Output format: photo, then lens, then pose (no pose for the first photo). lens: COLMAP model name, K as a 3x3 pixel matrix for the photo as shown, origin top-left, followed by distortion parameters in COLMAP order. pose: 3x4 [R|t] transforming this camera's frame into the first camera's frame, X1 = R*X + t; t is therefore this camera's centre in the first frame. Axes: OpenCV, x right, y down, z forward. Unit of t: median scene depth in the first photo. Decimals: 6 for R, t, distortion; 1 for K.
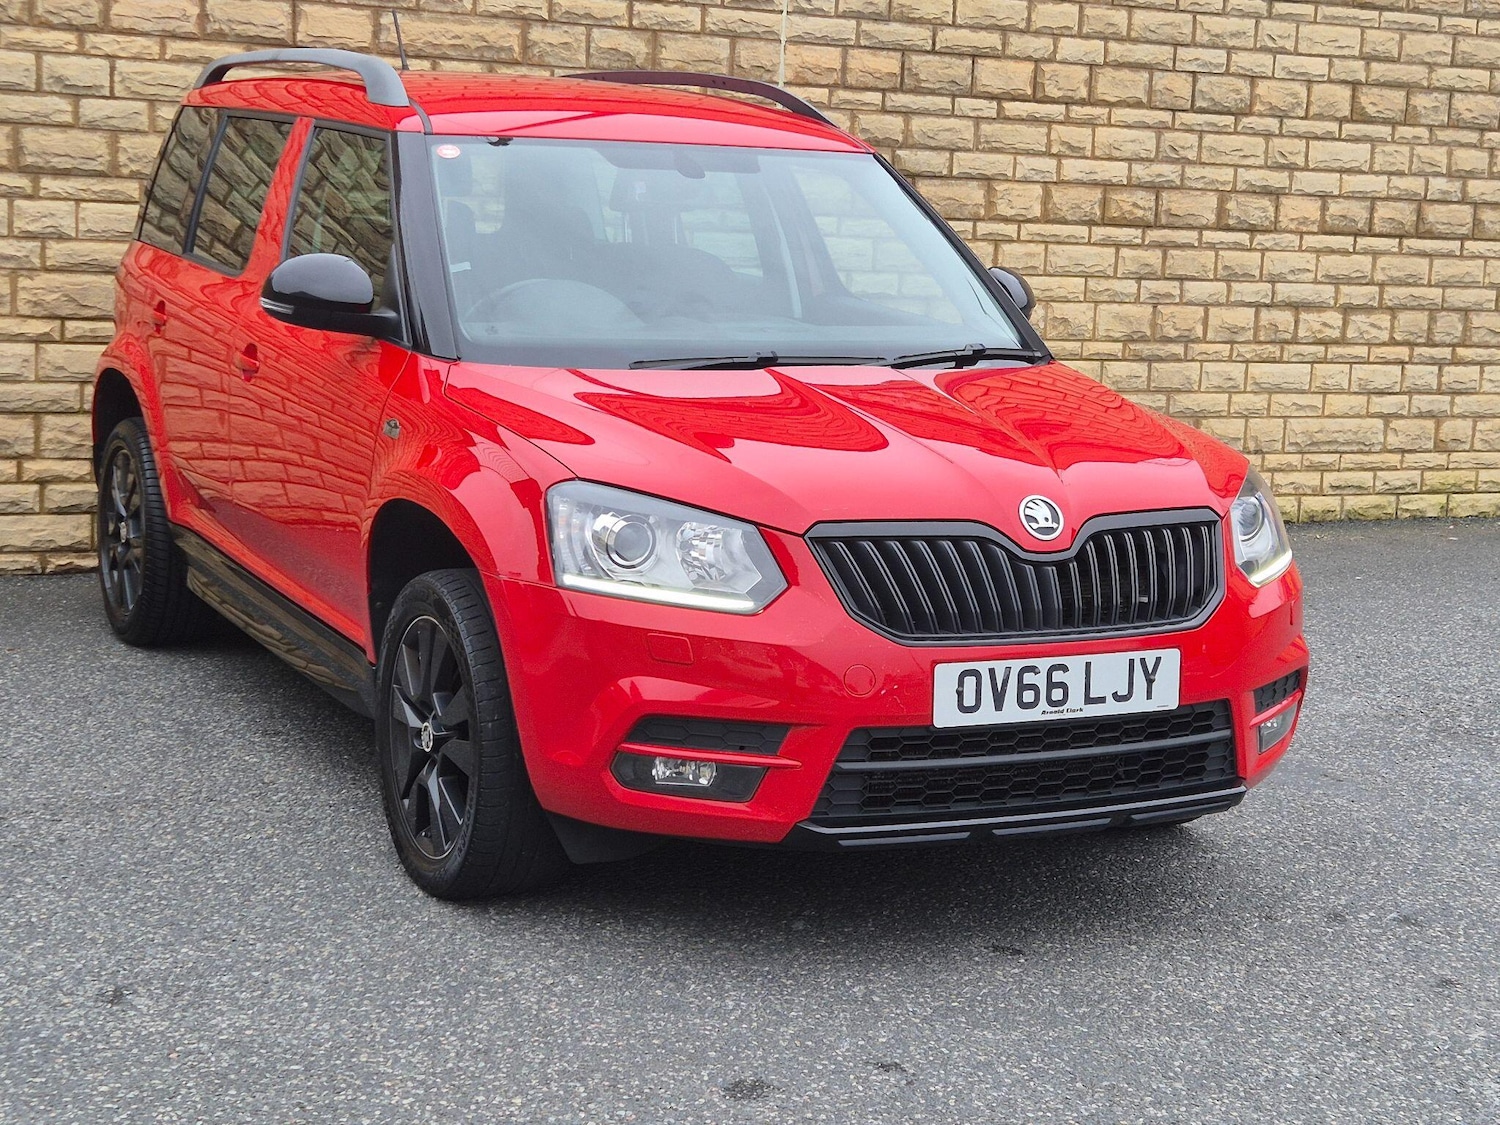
lens RADIAL K [[2292.8, 0, 709.5], [0, 2292.8, 531.0], [0, 0, 1]] dist [0.076510, 0.000000]
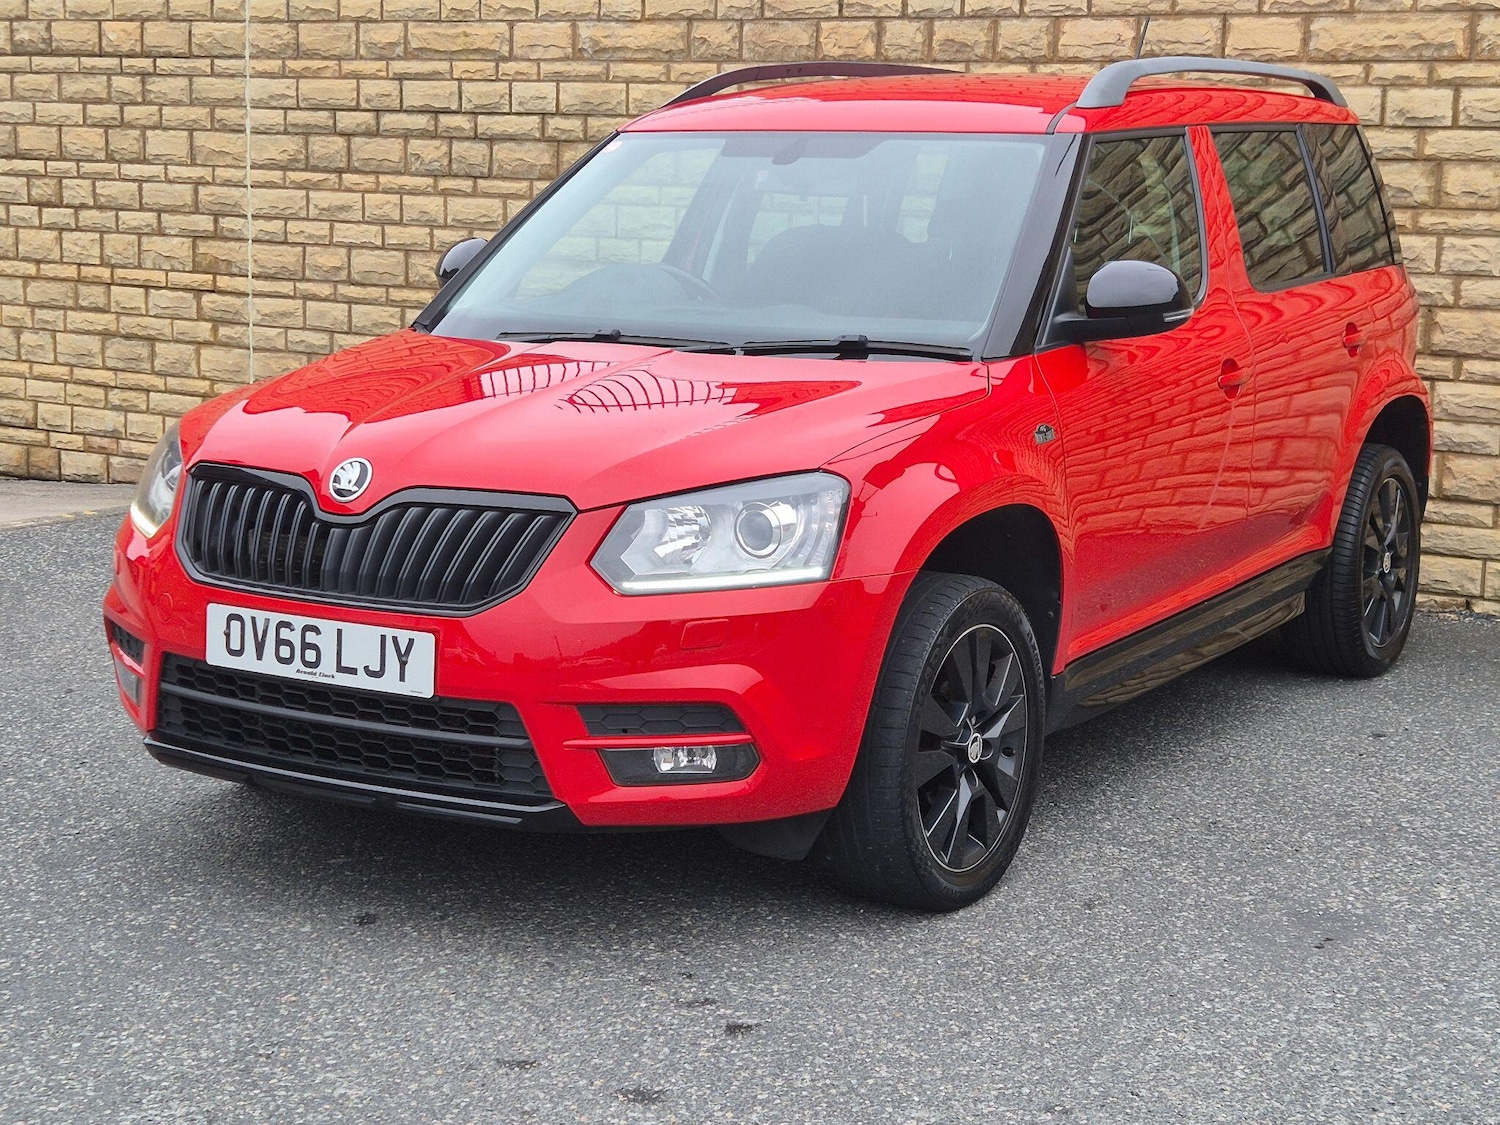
lens RADIAL K [[2292.8, 0, 828.1], [0, 2292.8, 510.6], [0, 0, 1]] dist [0.076510, 0.000000]
pose [[0.570370, 0.088934, -0.816559, 0.541538], [-0.120207, 0.992456, 0.024126, -0.020959], [0.812544, 0.084395, 0.576757, 0.299249]]
